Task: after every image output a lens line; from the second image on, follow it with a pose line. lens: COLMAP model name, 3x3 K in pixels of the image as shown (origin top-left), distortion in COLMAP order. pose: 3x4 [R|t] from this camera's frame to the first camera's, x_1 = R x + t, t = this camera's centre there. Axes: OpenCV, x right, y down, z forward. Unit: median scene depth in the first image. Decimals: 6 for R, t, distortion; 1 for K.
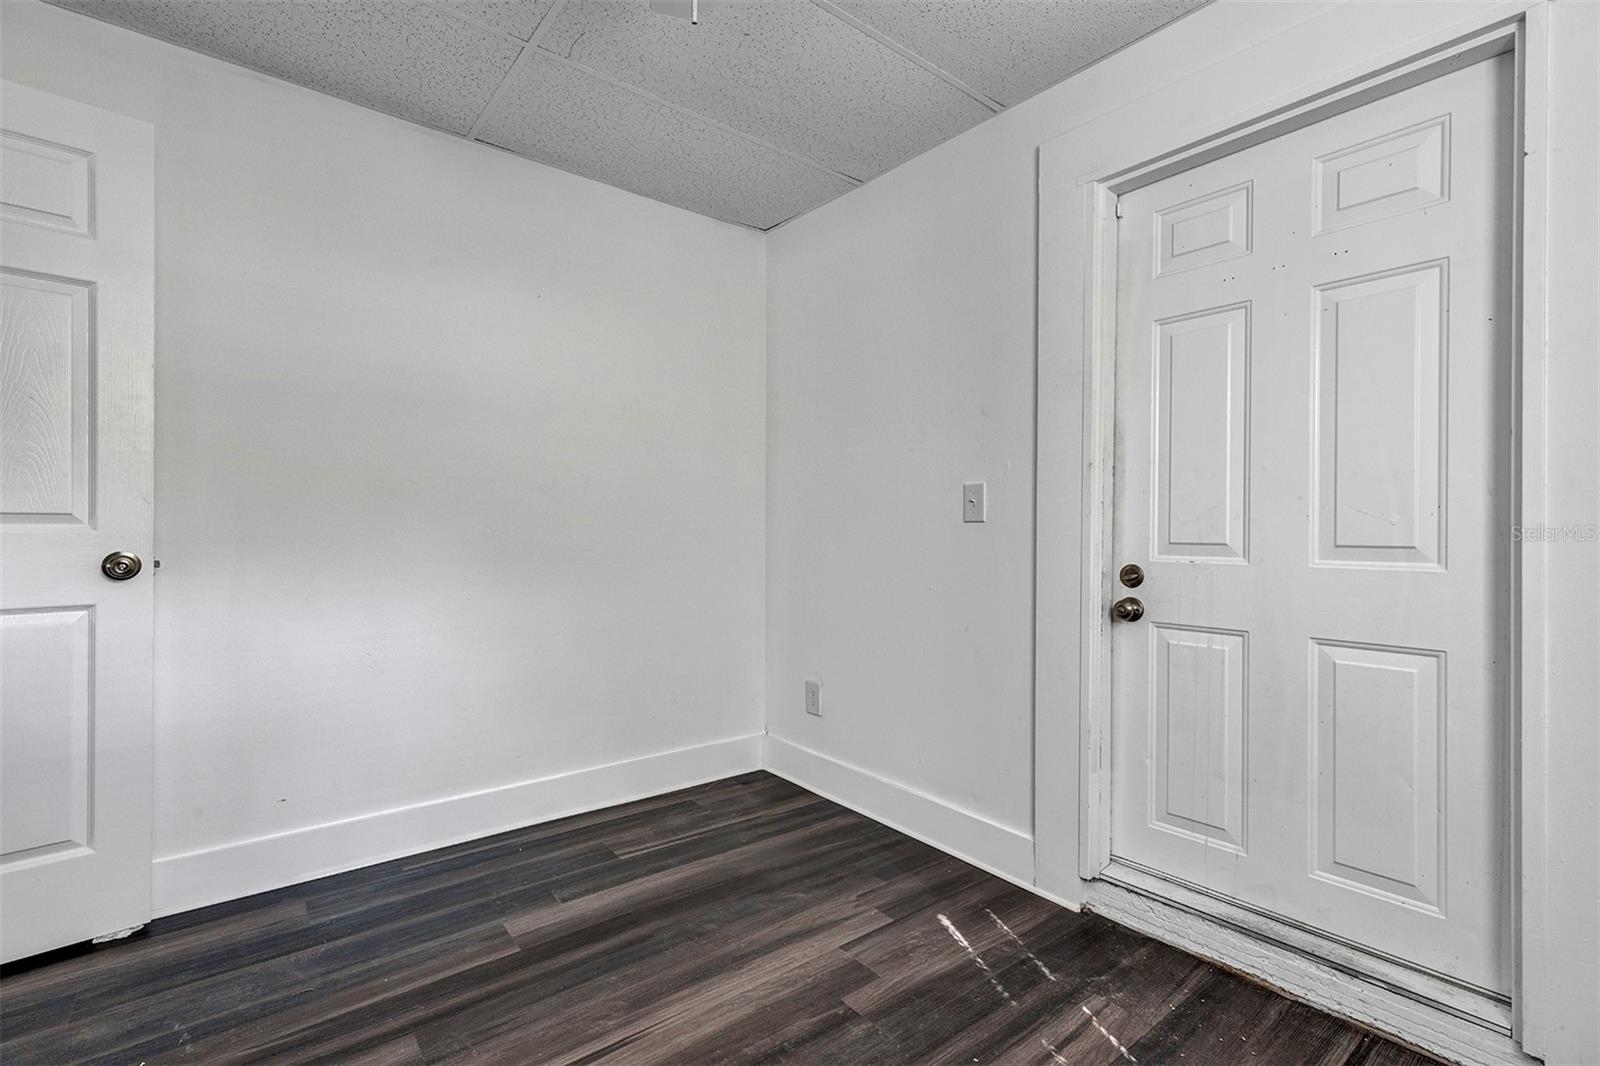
lens RADIAL K [[715.5, 0, 790.6], [0, 715.5, 527.8], [0, 0, 1]] dist [0.004193, 0.001163]
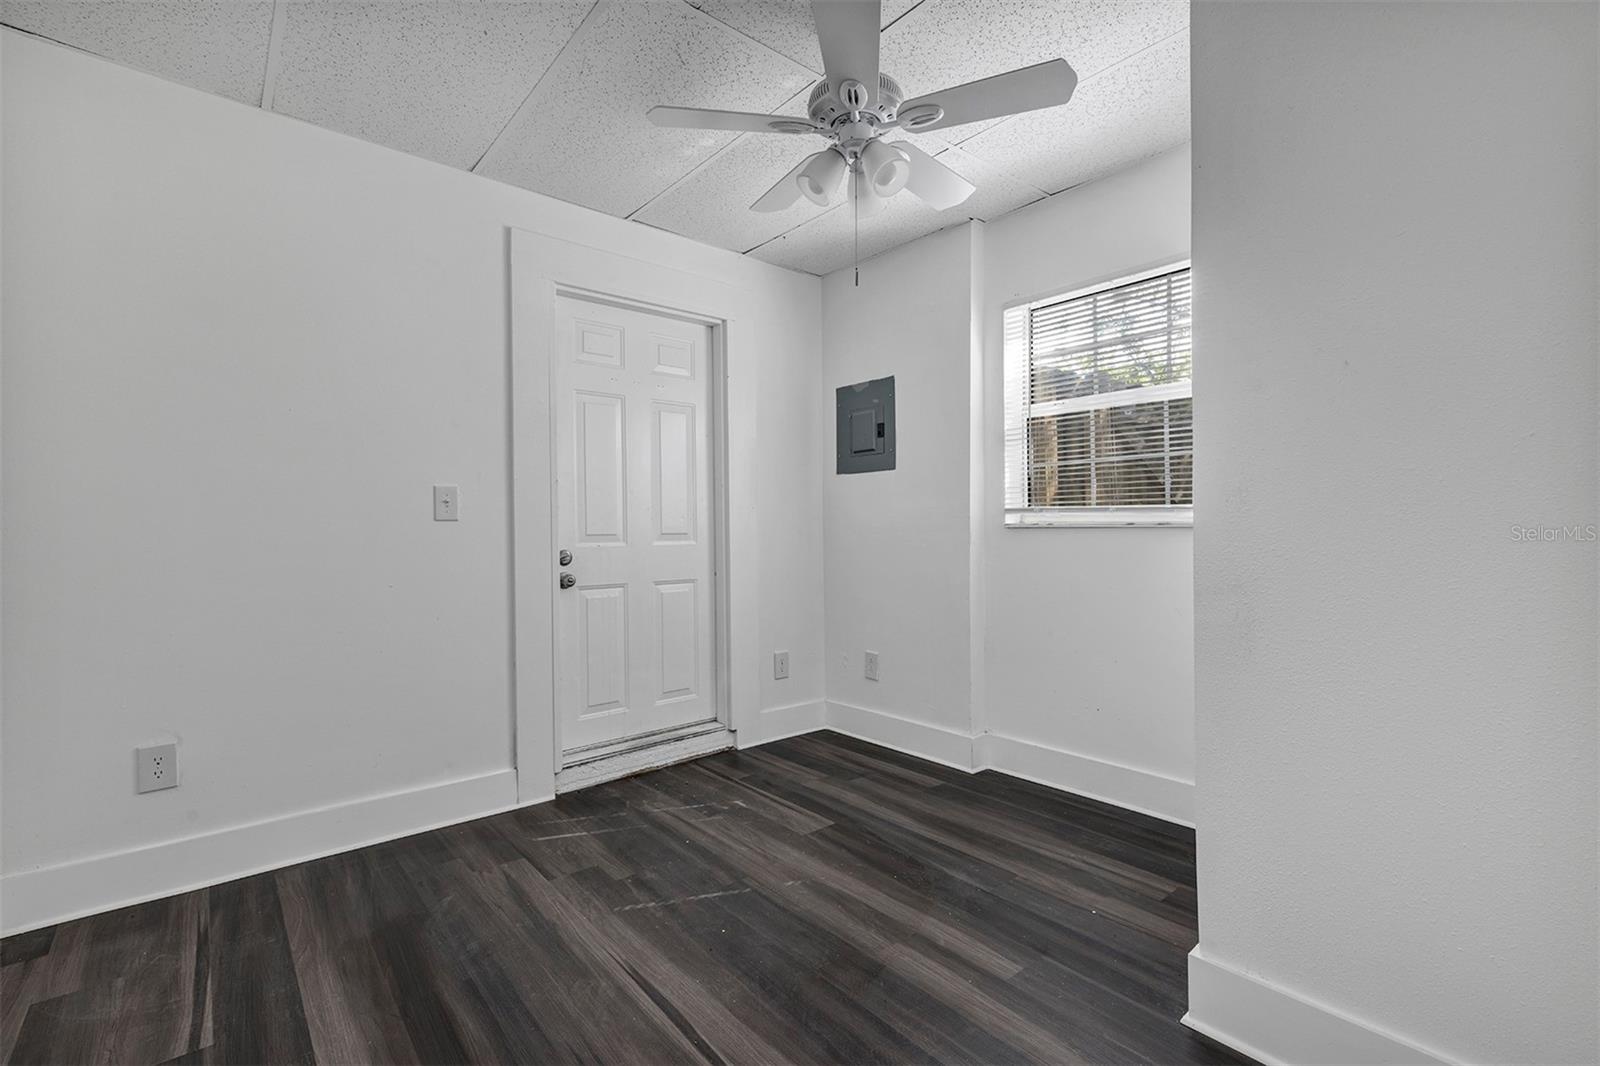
lens RADIAL K [[721.6, 0, 795.7], [0, 721.6, 528.6], [0, 0, 1]] dist [0.002725, 0.000253]
pose [[-0.027682, -0.006088, 0.999598, -1.107669], [0.006148, 0.999962, 0.006261, 0.000526], [-0.999598, 0.006319, -0.027643, 0.611098]]
